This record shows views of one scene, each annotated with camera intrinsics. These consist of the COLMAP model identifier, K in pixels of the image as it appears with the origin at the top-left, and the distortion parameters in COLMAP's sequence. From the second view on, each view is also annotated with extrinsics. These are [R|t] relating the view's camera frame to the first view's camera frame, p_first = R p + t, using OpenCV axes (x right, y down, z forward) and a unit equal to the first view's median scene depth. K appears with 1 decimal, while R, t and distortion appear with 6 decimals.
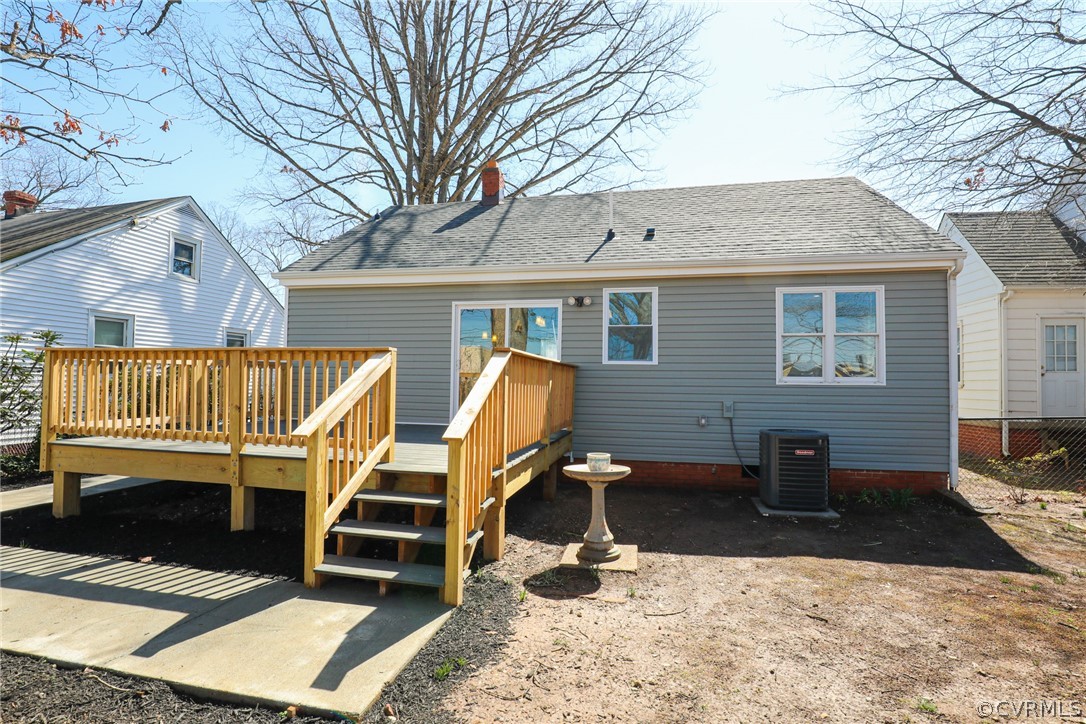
lens RADIAL K [[504.3, 0, 539.5], [0, 504.3, 368.0], [0, 0, 1]] dist [-0.037284, 0.006789]
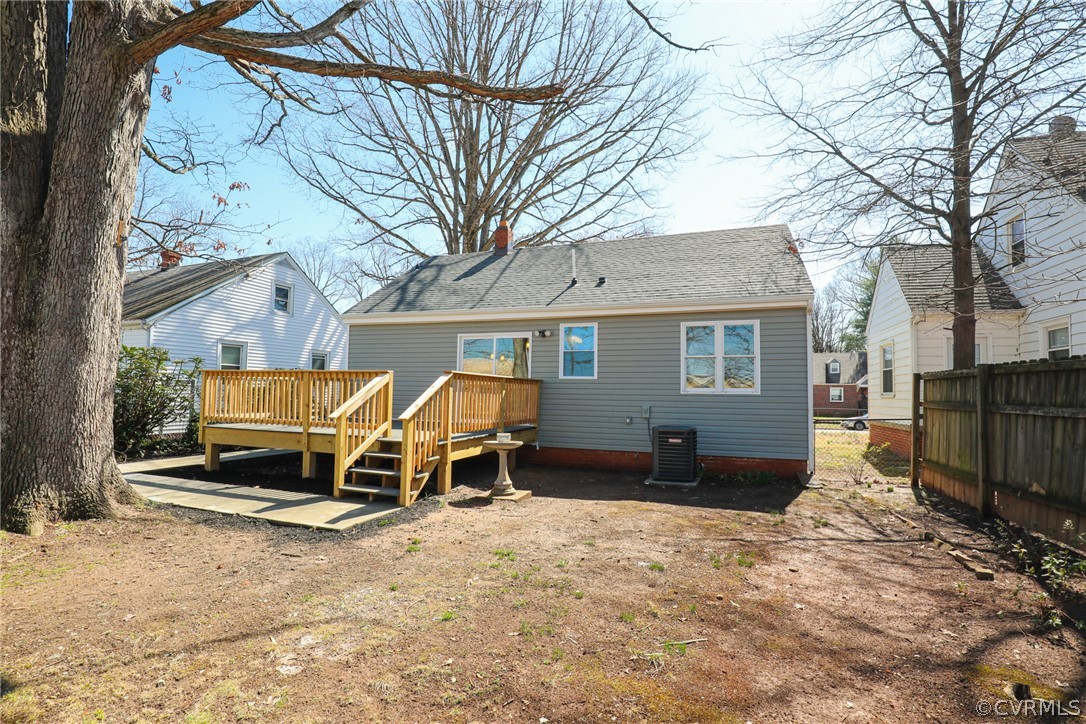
lens RADIAL K [[504.3, 0, 546.6], [0, 504.3, 363.7], [0, 0, 1]] dist [-0.037284, 0.006789]
pose [[0.990571, -0.005523, -0.136889, 0.285392], [0.001205, 0.999500, -0.031610, -0.005114], [0.136995, 0.031148, 0.990082, -0.380481]]
